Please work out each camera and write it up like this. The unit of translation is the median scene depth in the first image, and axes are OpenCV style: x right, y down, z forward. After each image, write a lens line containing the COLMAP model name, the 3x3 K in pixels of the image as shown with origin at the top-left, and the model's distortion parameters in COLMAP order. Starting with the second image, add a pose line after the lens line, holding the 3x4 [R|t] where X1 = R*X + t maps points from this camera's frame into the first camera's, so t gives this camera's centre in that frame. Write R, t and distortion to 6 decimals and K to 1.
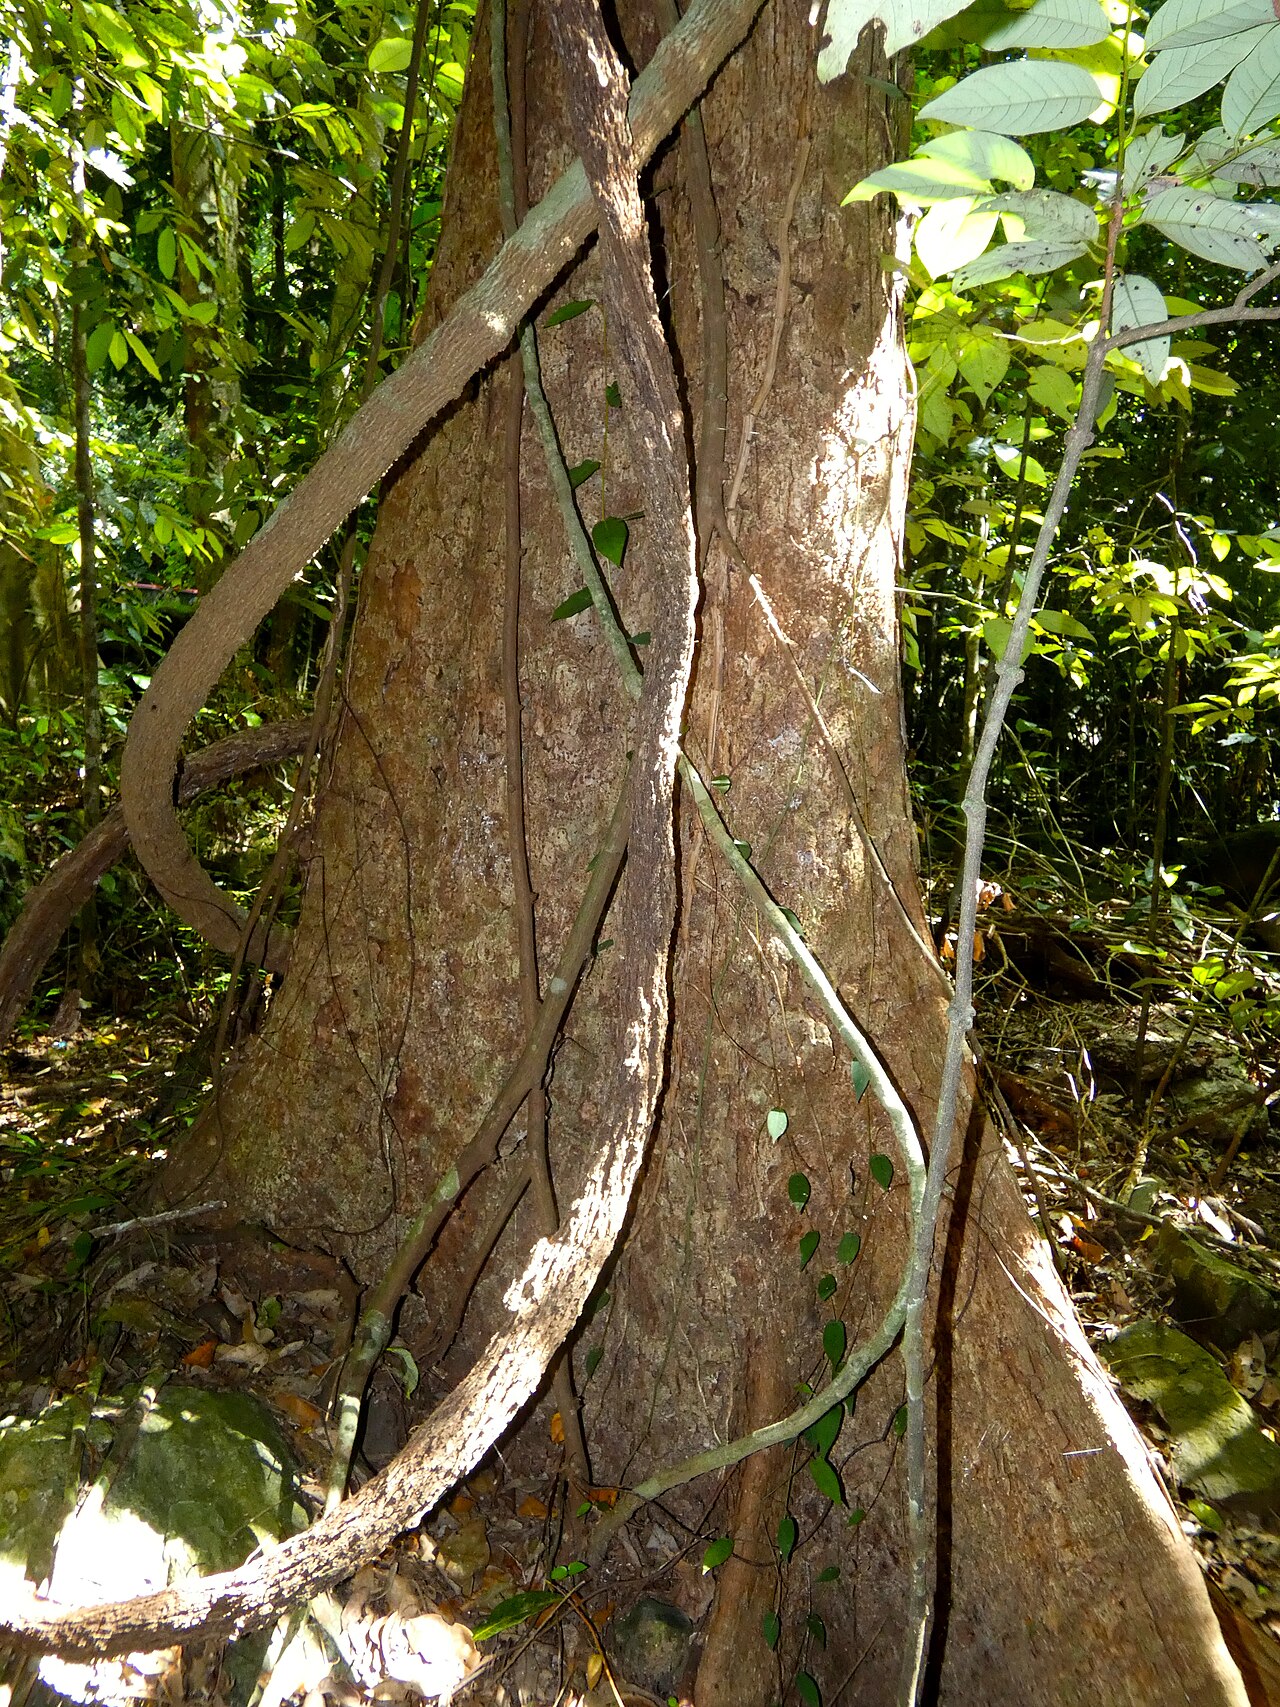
lens RADIAL K [[1247.4, 0, 645.4], [0, 1247.4, 839.4], [0, 0, 1]] dist [-0.034130, 0.013712]
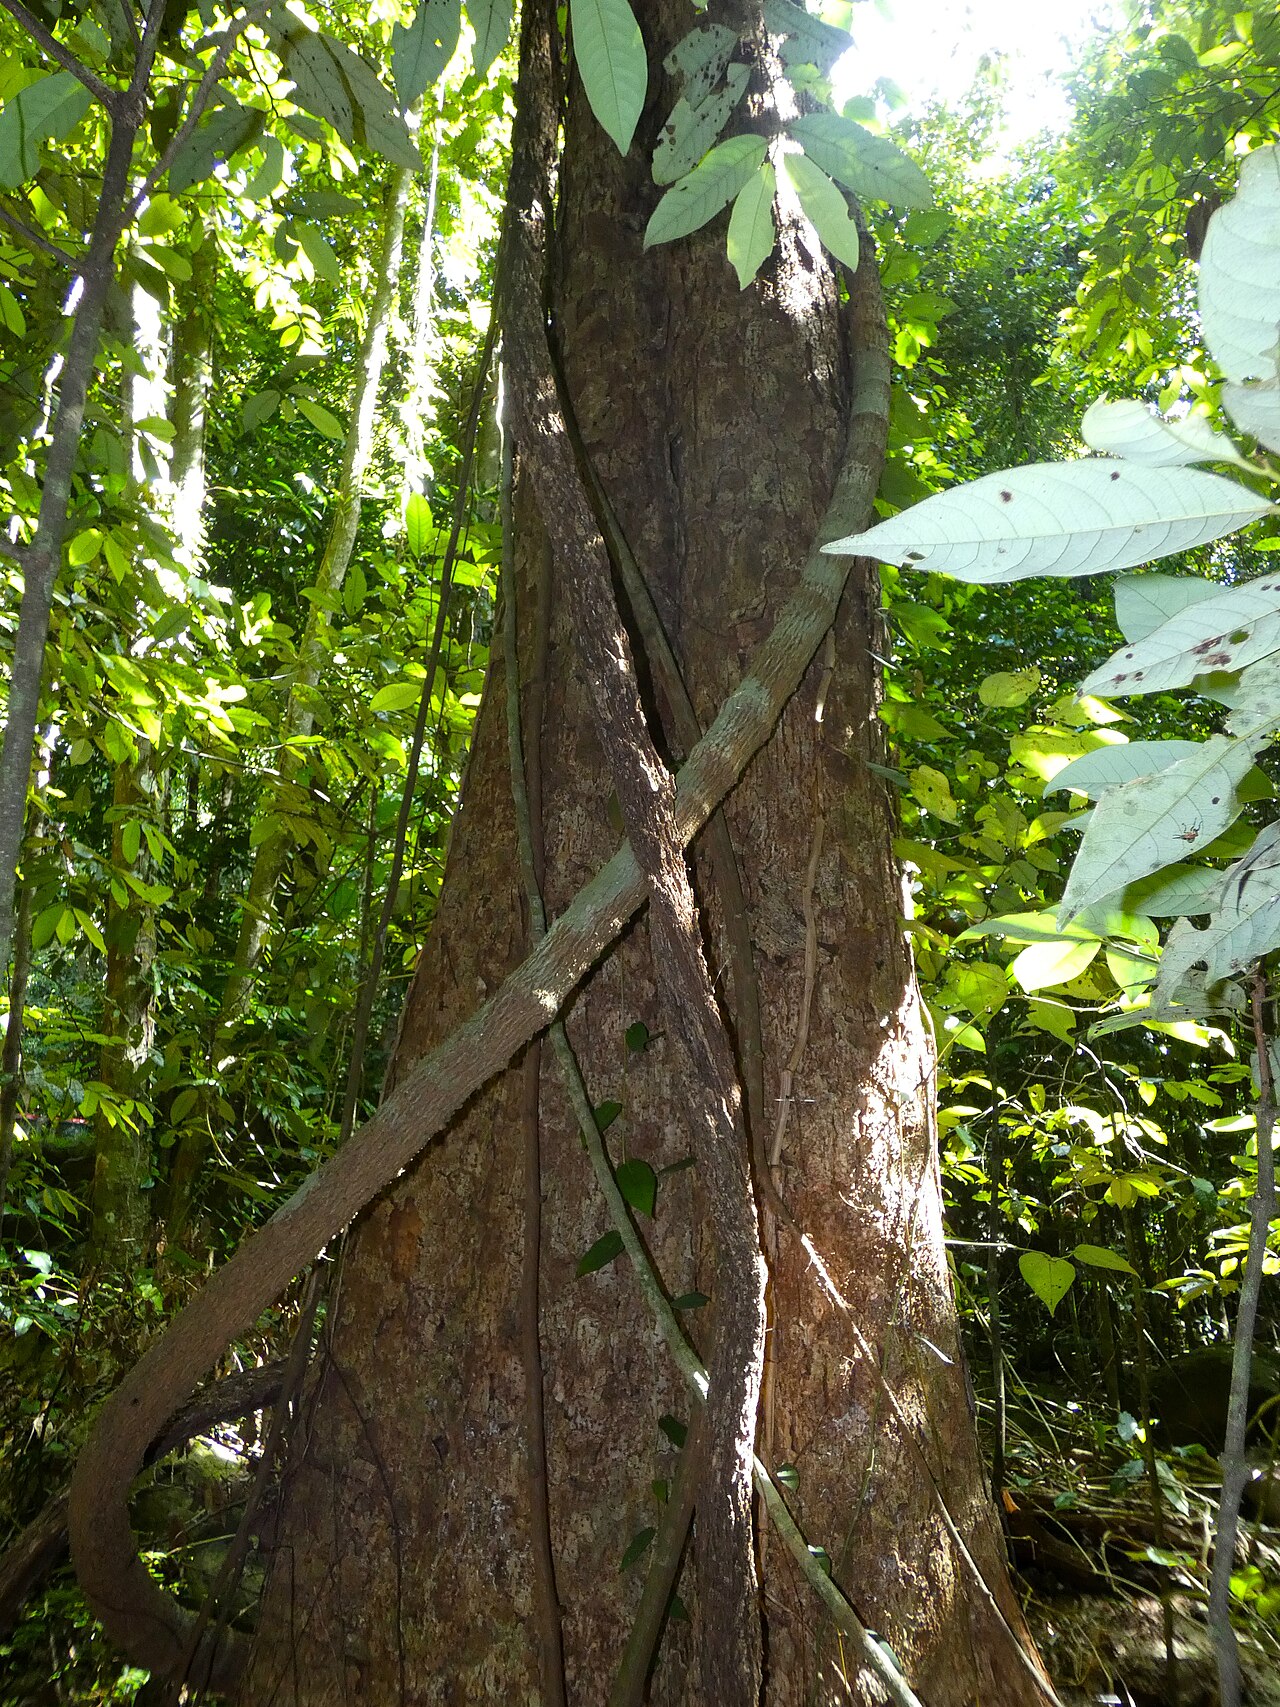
lens RADIAL K [[1247.4, 0, 642.2], [0, 1247.4, 836.8], [0, 0, 1]] dist [-0.034130, 0.013712]
pose [[0.995855, -0.005795, 0.090770, -0.120741], [0.040843, 0.920185, -0.389347, -0.124890], [-0.081269, 0.391440, 0.916608, 0.011989]]
